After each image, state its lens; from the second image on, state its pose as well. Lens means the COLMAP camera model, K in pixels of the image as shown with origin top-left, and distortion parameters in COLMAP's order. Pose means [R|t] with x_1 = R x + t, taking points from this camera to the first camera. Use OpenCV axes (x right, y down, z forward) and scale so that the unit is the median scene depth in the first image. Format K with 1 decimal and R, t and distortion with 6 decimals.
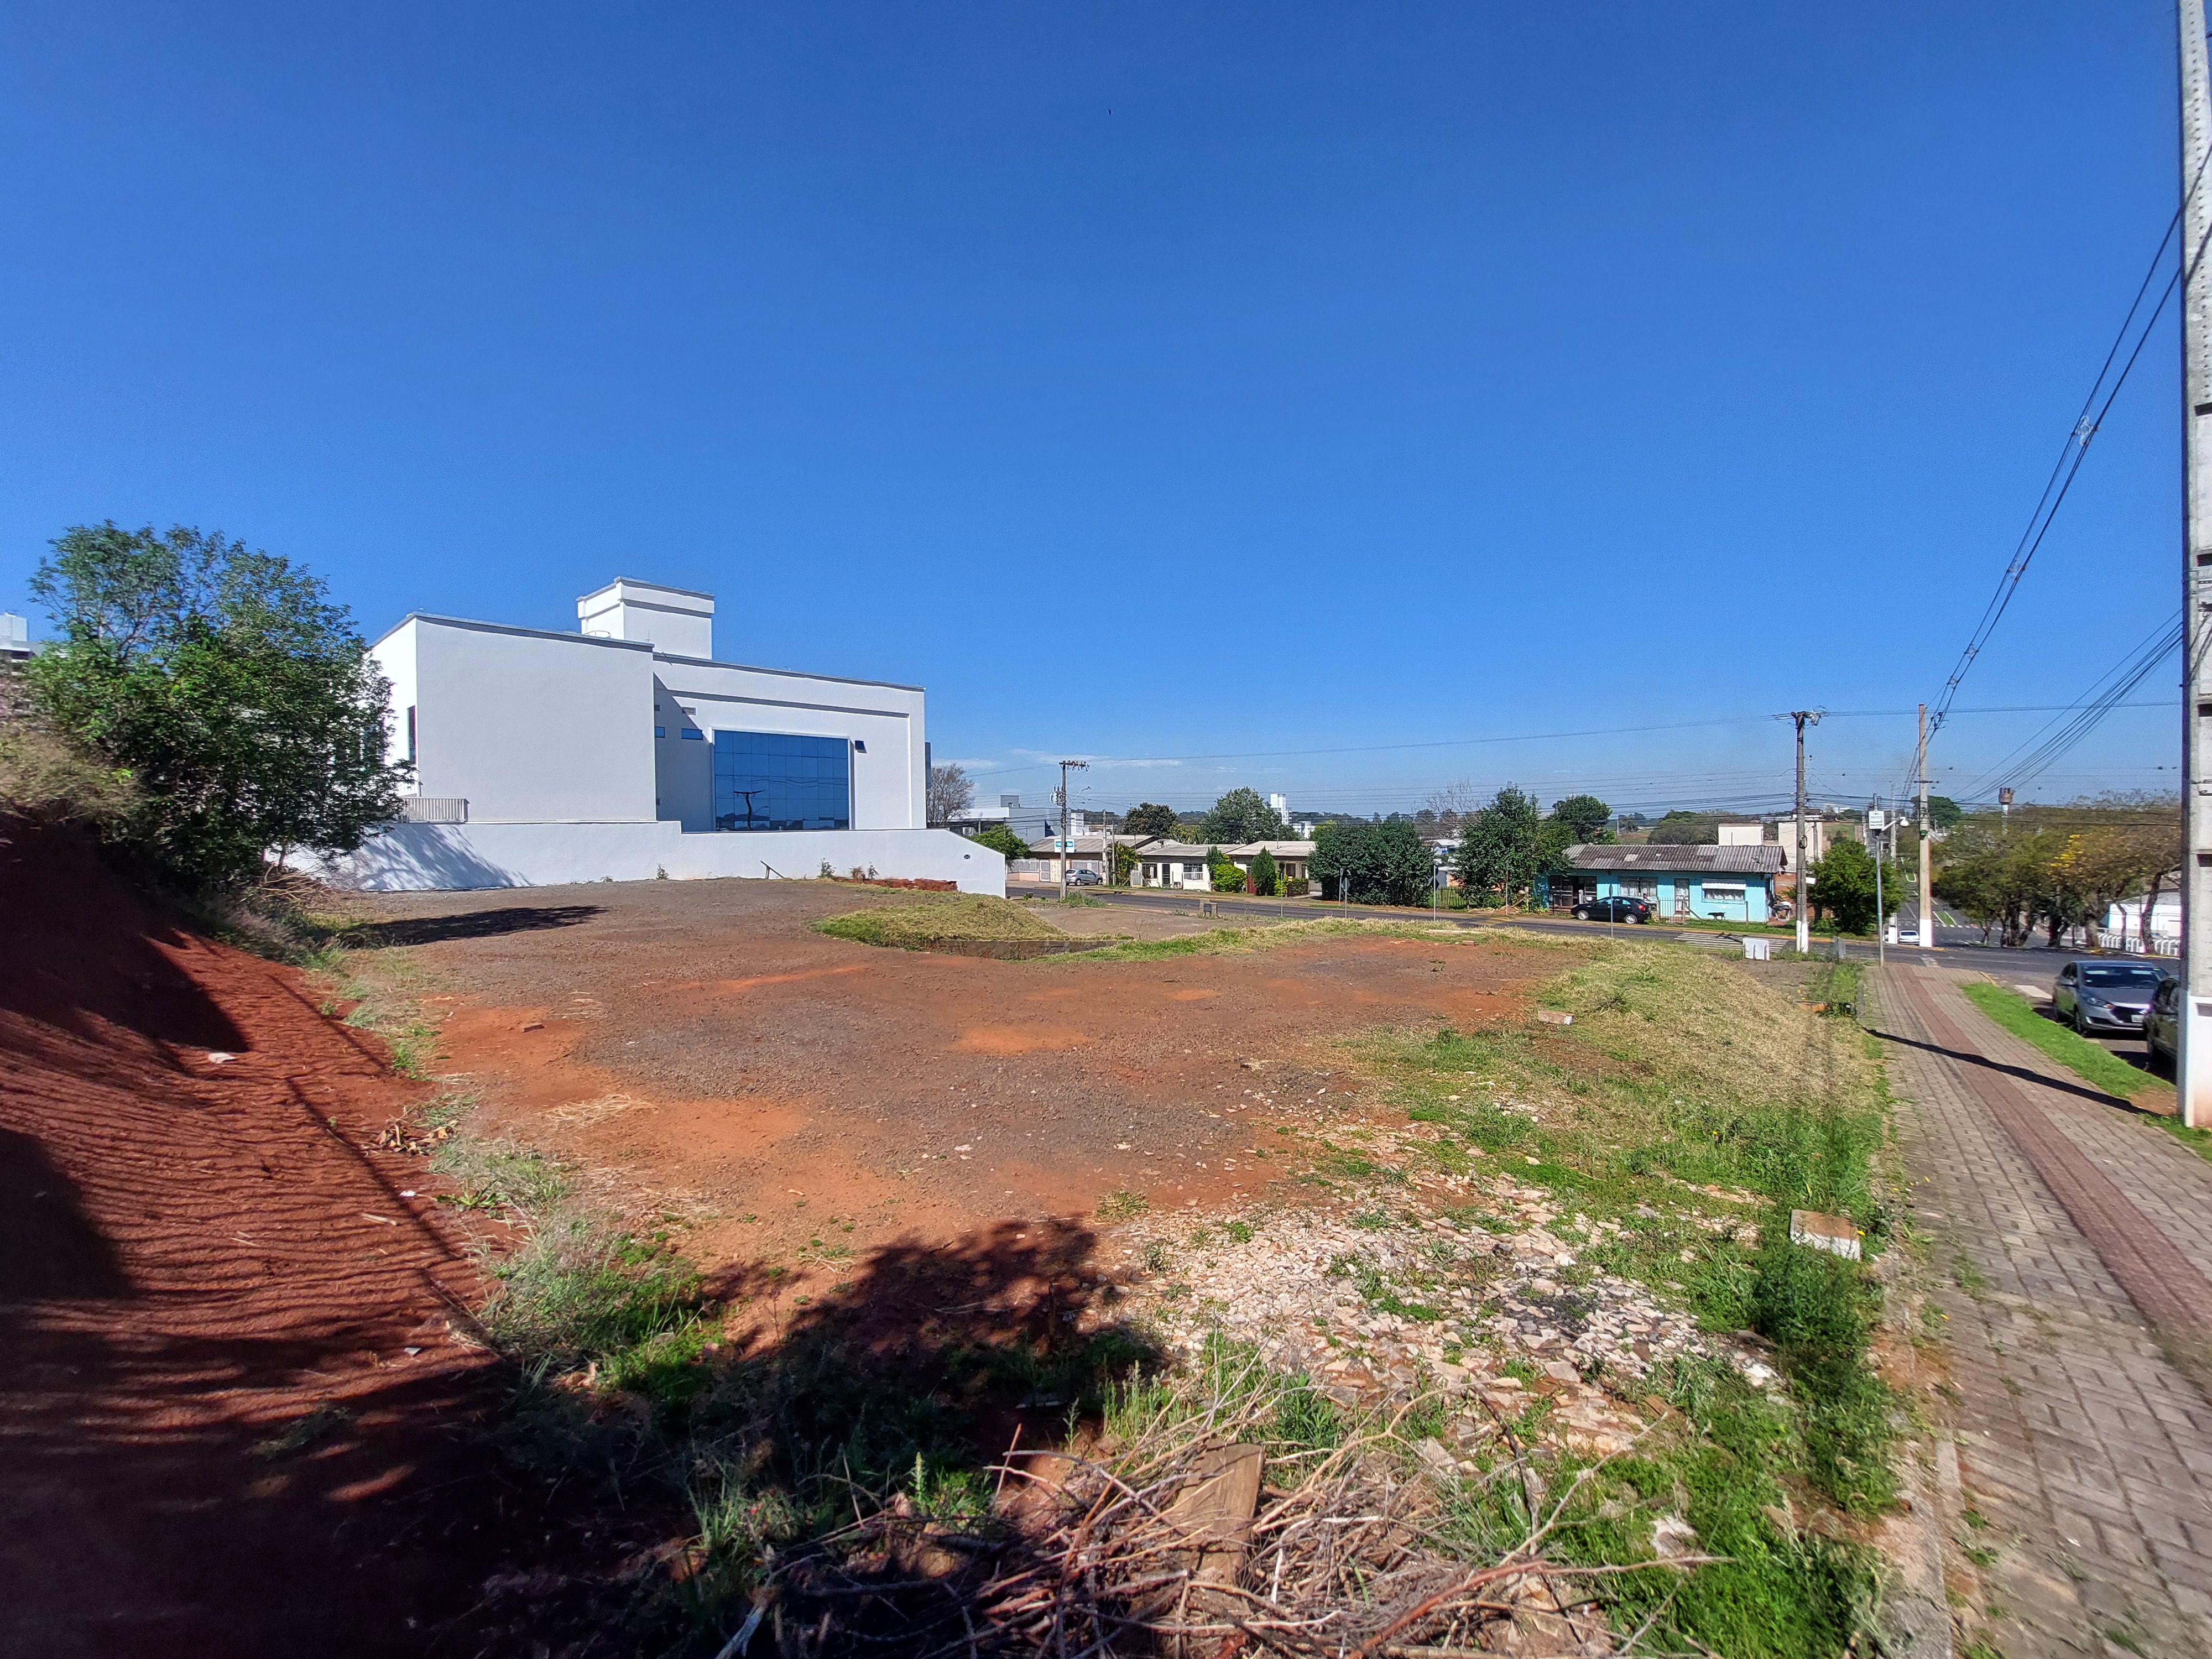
lens RADIAL K [[887.5, 0, 1101.0], [0, 887.5, 823.5], [0, 0, 1]] dist [0.000530, -0.000001]
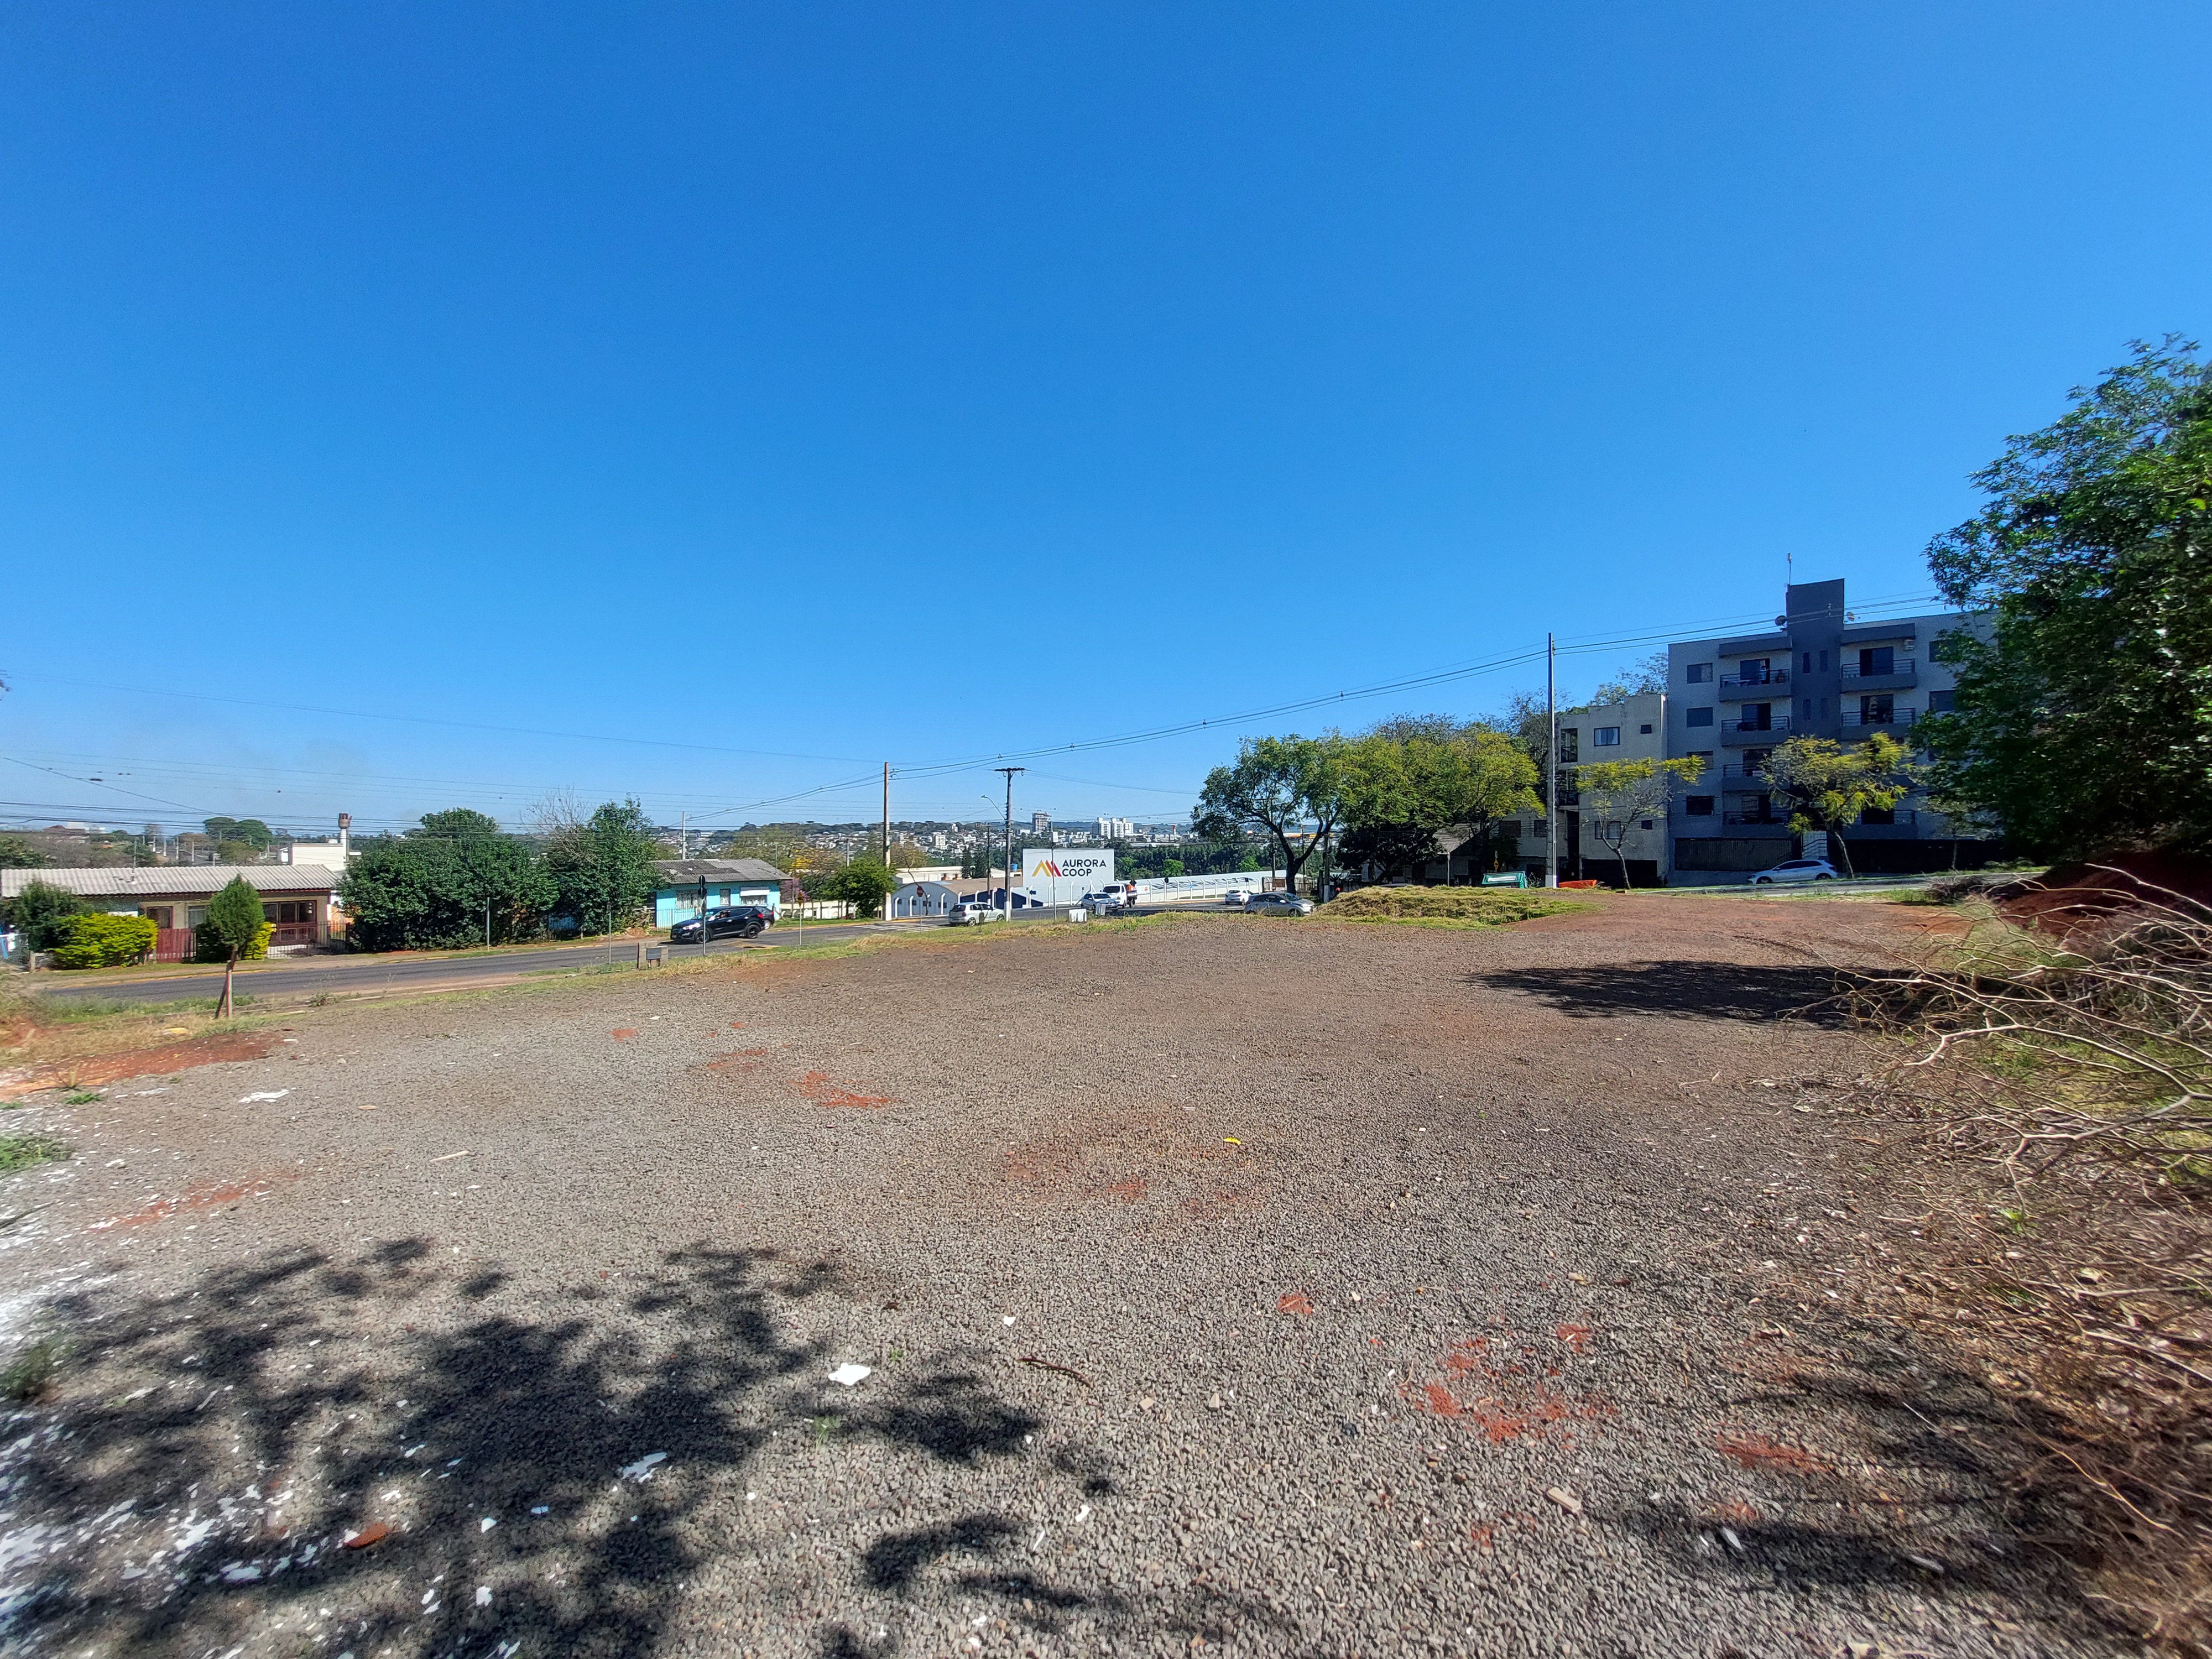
lens RADIAL K [[887.5, 0, 1101.0], [0, 887.5, 823.5], [0, 0, 1]] dist [0.000530, -0.000001]
pose [[0.039116, 0.025468, 0.998910, -0.457620], [0.002054, 0.999671, -0.025568, 0.007430], [-0.999233, 0.003052, 0.039051, 0.445738]]
